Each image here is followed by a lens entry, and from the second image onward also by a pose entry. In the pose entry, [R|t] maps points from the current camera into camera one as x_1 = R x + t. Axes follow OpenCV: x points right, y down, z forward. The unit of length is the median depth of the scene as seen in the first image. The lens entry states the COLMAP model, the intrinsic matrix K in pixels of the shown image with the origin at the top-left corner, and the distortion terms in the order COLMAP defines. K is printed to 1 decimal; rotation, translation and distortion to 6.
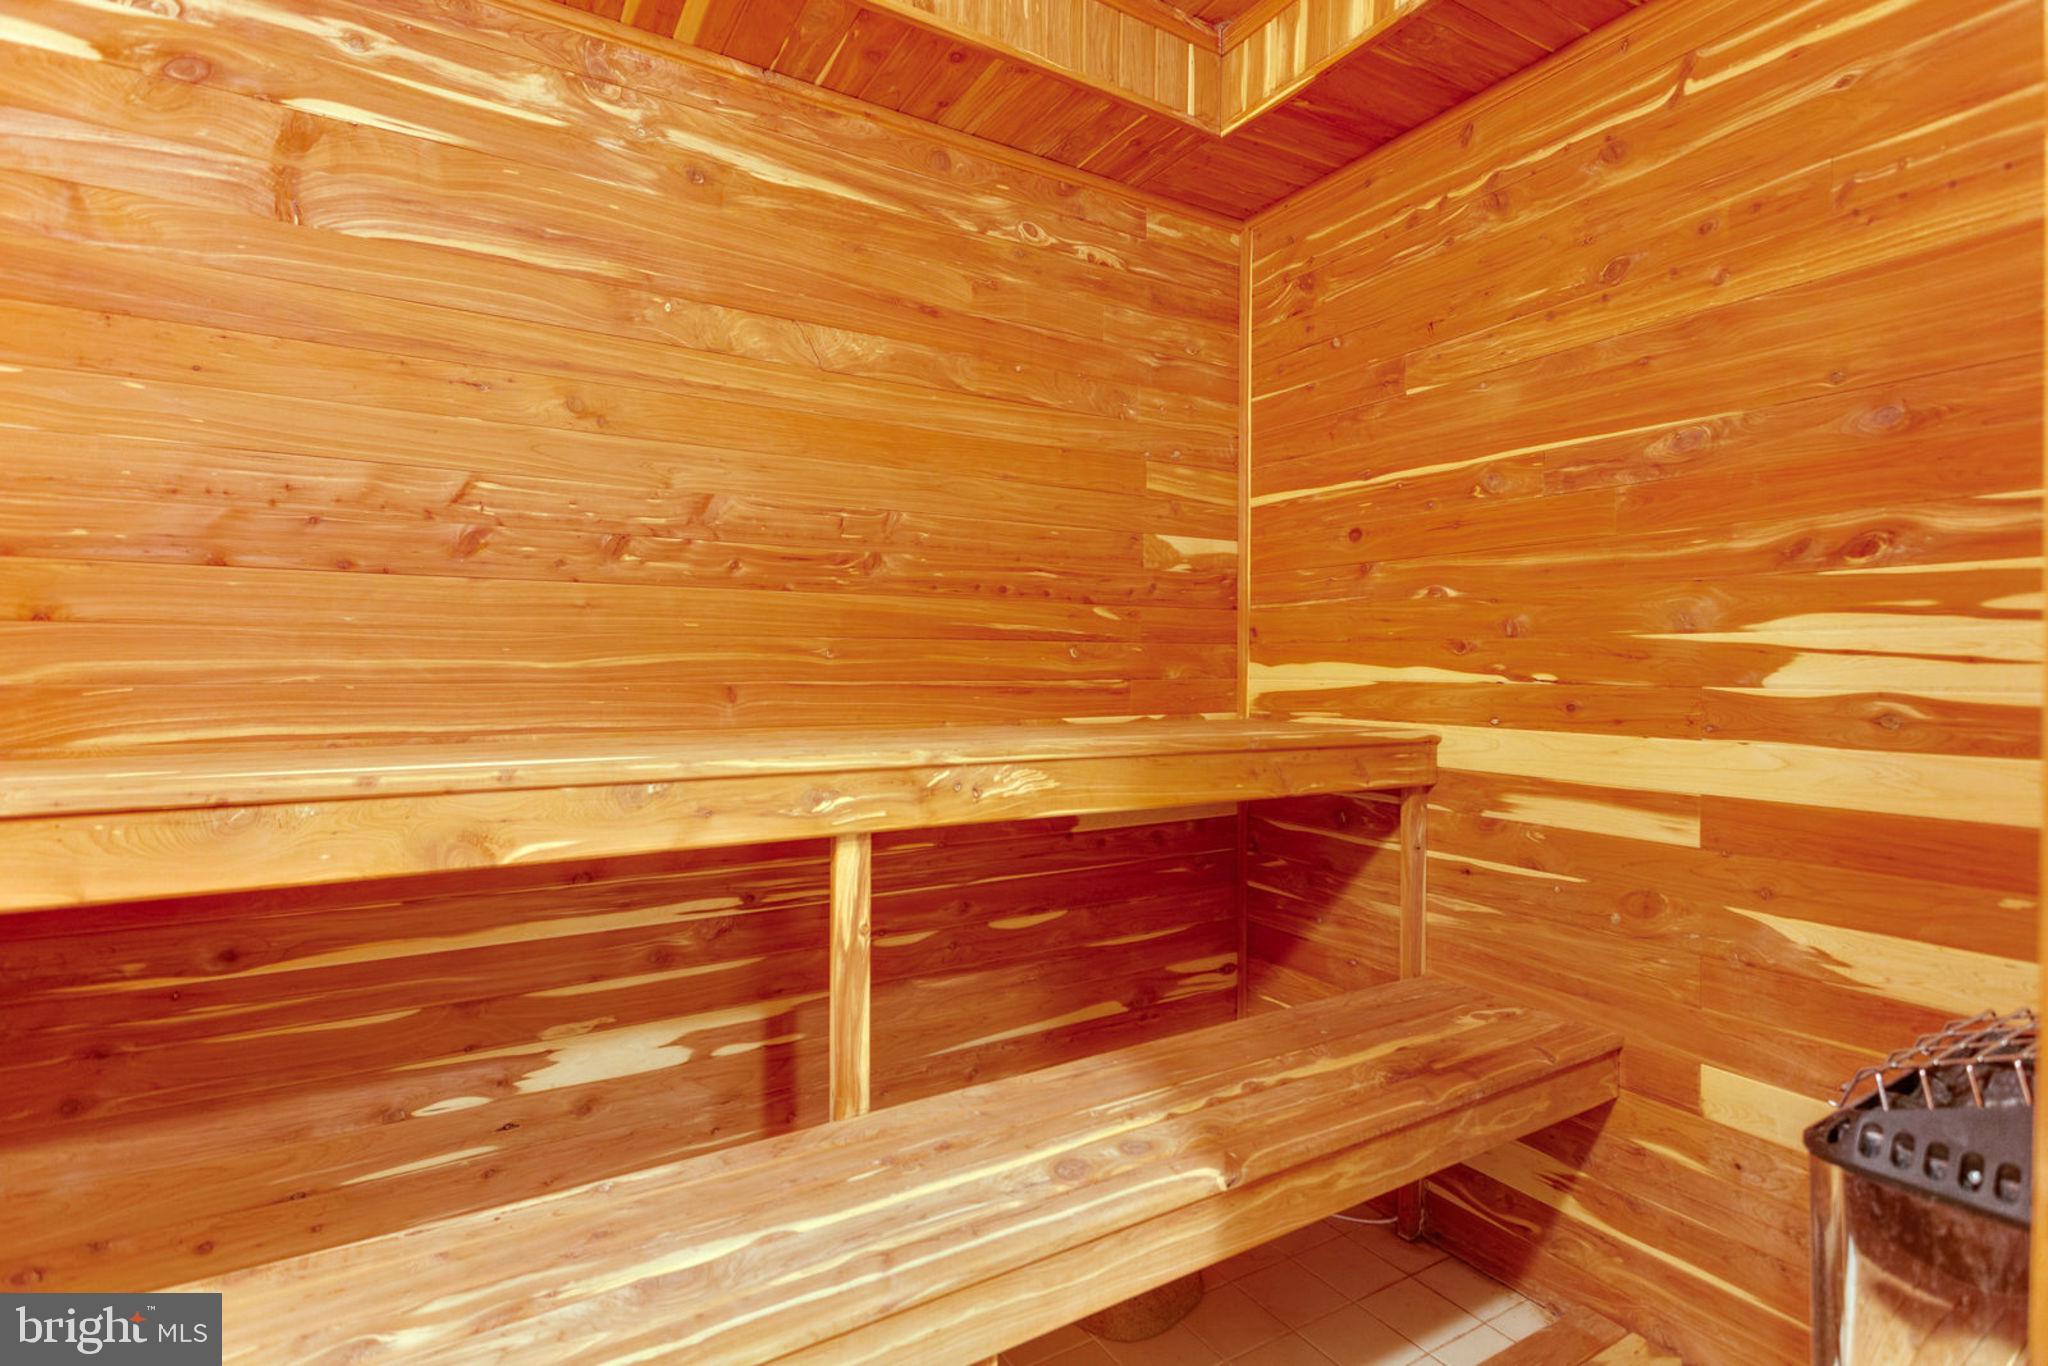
lens RADIAL K [[994.5, 0, 1023.0], [0, 994.5, 678.7], [0, 0, 1]] dist [0.009709, 0.000574]
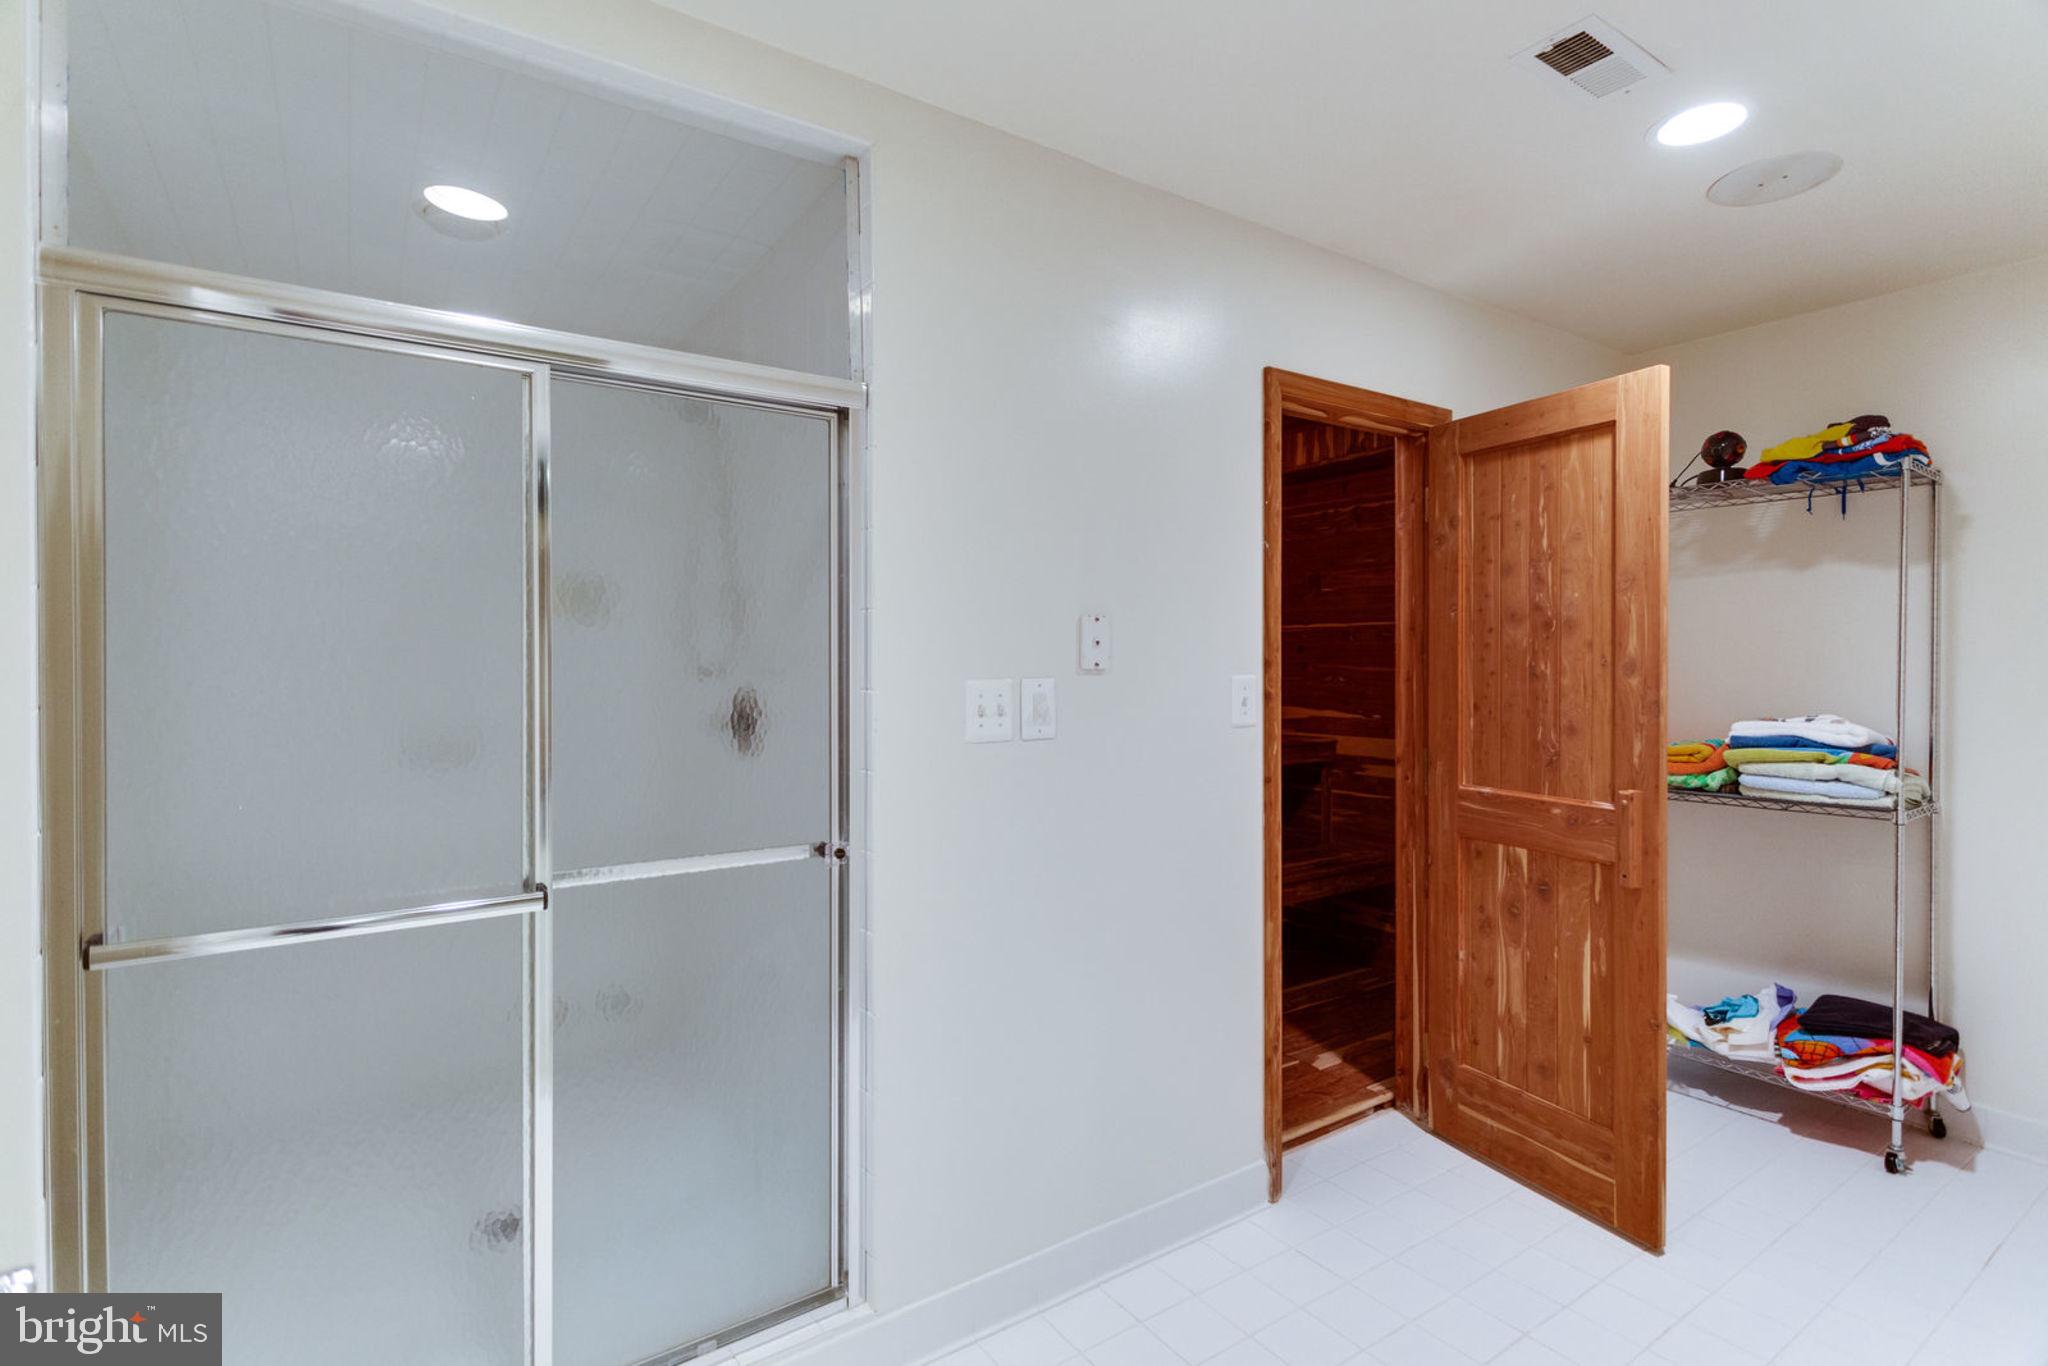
lens RADIAL K [[994.5, 0, 1026.4], [0, 994.5, 679.4], [0, 0, 1]] dist [0.009709, 0.000574]
pose [[0.998646, -0.007074, 0.051528, -0.432858], [0.007263, 0.999968, -0.003479, -0.083912], [-0.051502, 0.003849, 0.998665, -1.308105]]
